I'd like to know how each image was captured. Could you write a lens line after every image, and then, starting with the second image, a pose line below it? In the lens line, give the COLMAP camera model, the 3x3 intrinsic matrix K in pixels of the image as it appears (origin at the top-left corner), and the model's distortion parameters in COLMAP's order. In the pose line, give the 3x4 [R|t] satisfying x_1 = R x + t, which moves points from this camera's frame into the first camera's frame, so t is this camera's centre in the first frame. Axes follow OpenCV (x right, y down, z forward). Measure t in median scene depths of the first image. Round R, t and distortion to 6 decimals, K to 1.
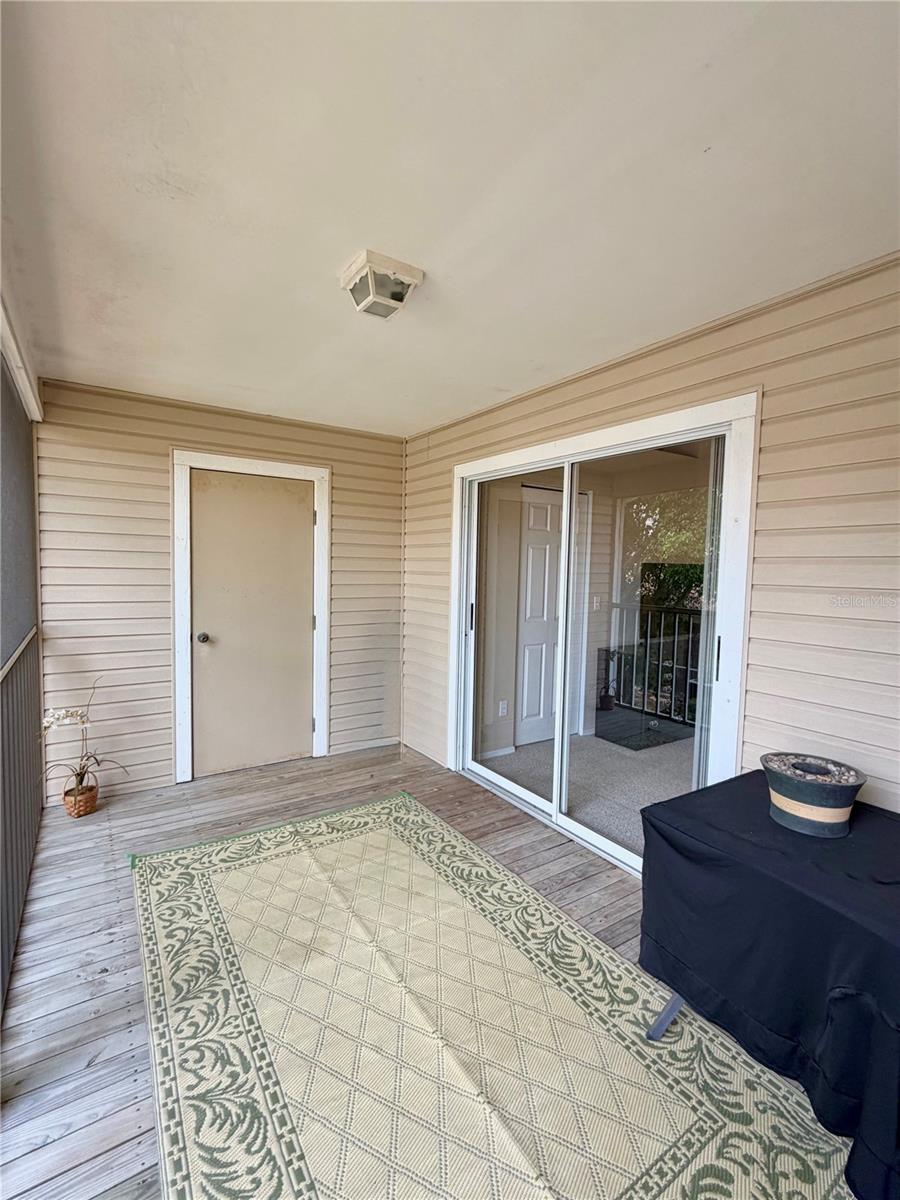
lens RADIAL K [[542.7, 0, 451.9], [0, 542.7, 599.2], [0, 0, 1]] dist [-0.000436, 0.000811]
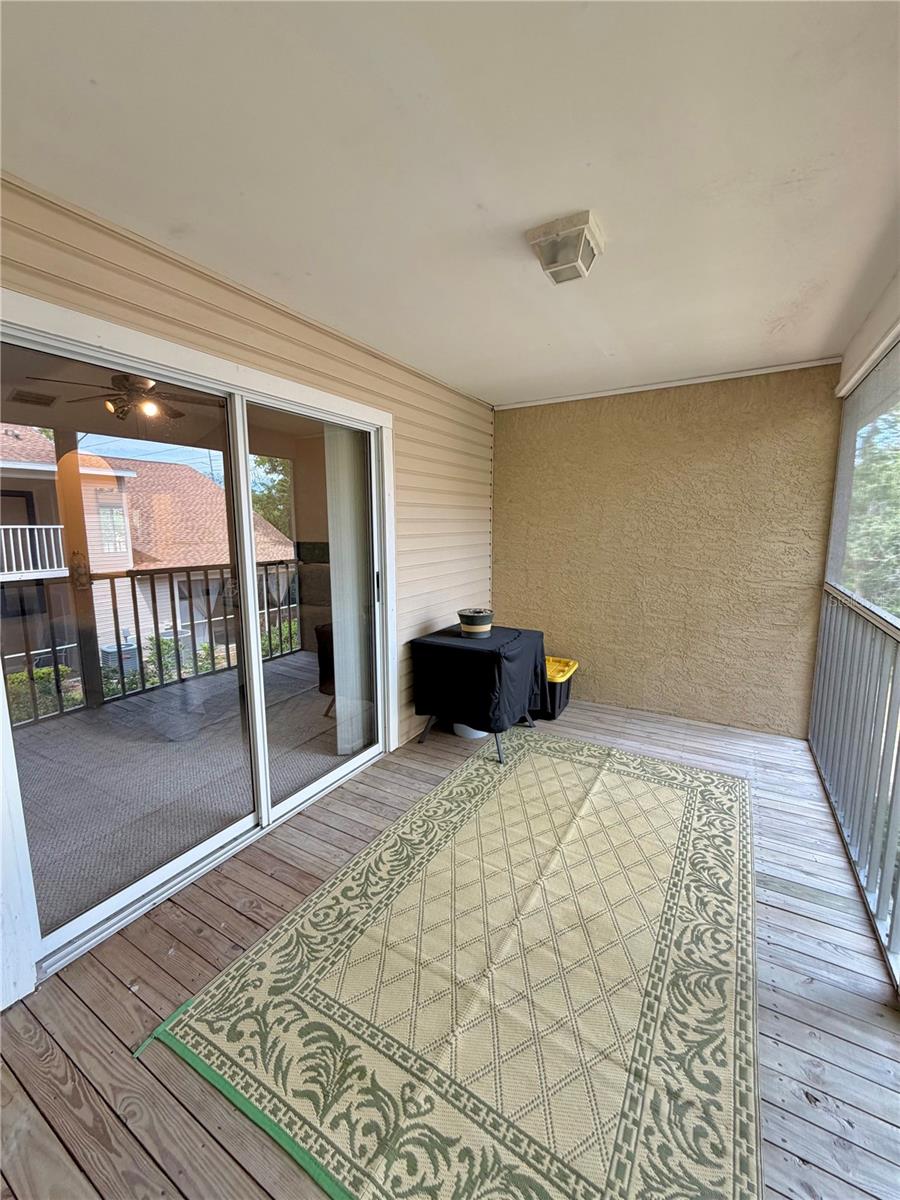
lens RADIAL K [[481.7, 0, 447.3], [0, 481.7, 596.6], [0, 0, 1]] dist [0.003201, 0.000195]
pose [[-0.434456, -0.147810, 0.888482, -0.724708], [0.056651, 0.980005, 0.190737, -0.098933], [-0.898910, 0.133200, -0.417395, 1.295757]]
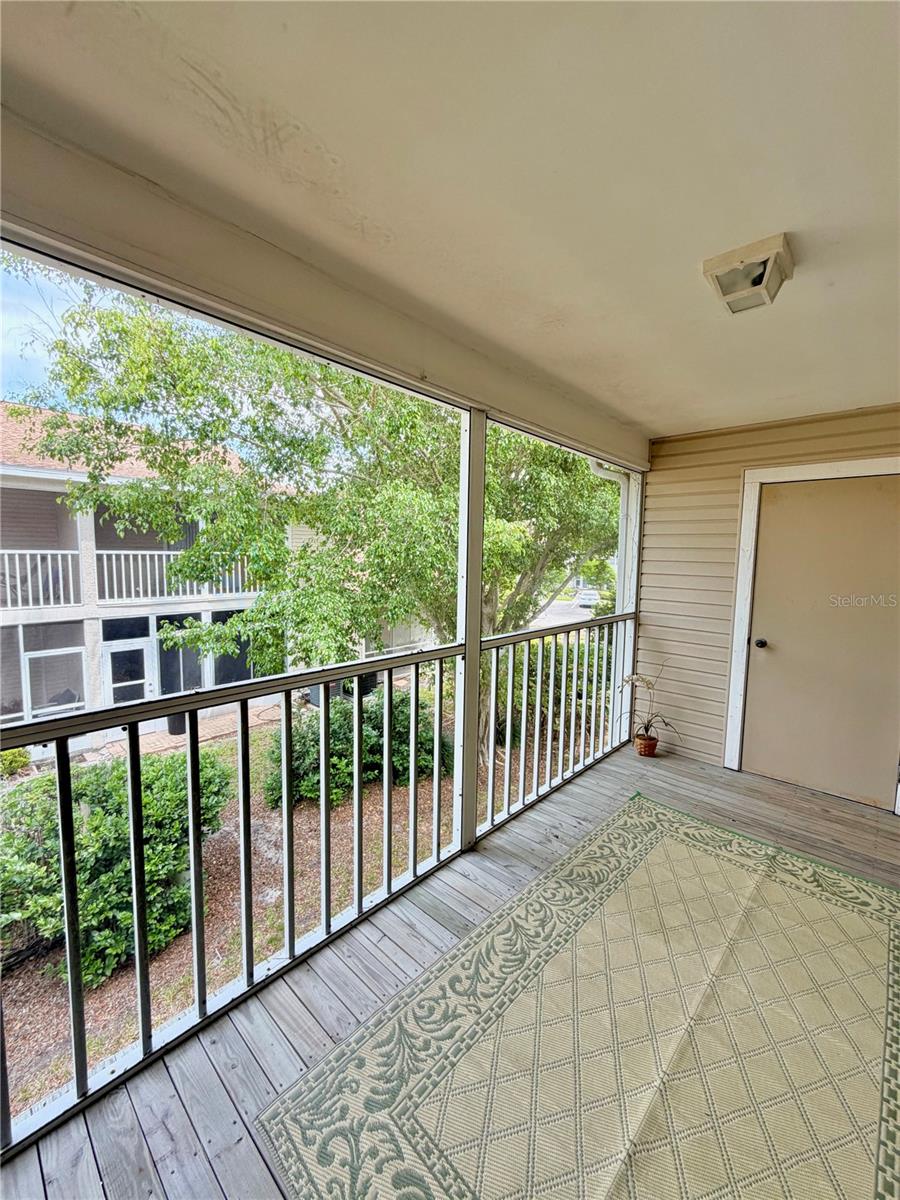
lens RADIAL K [[481.7, 0, 447.5], [0, 481.7, 598.2], [0, 0, 1]] dist [0.003201, 0.000195]
pose [[0.231228, 0.072649, -0.970183, 0.453555], [-0.075775, 0.995524, 0.056487, -0.034411], [0.969944, 0.060454, 0.235698, 0.269648]]
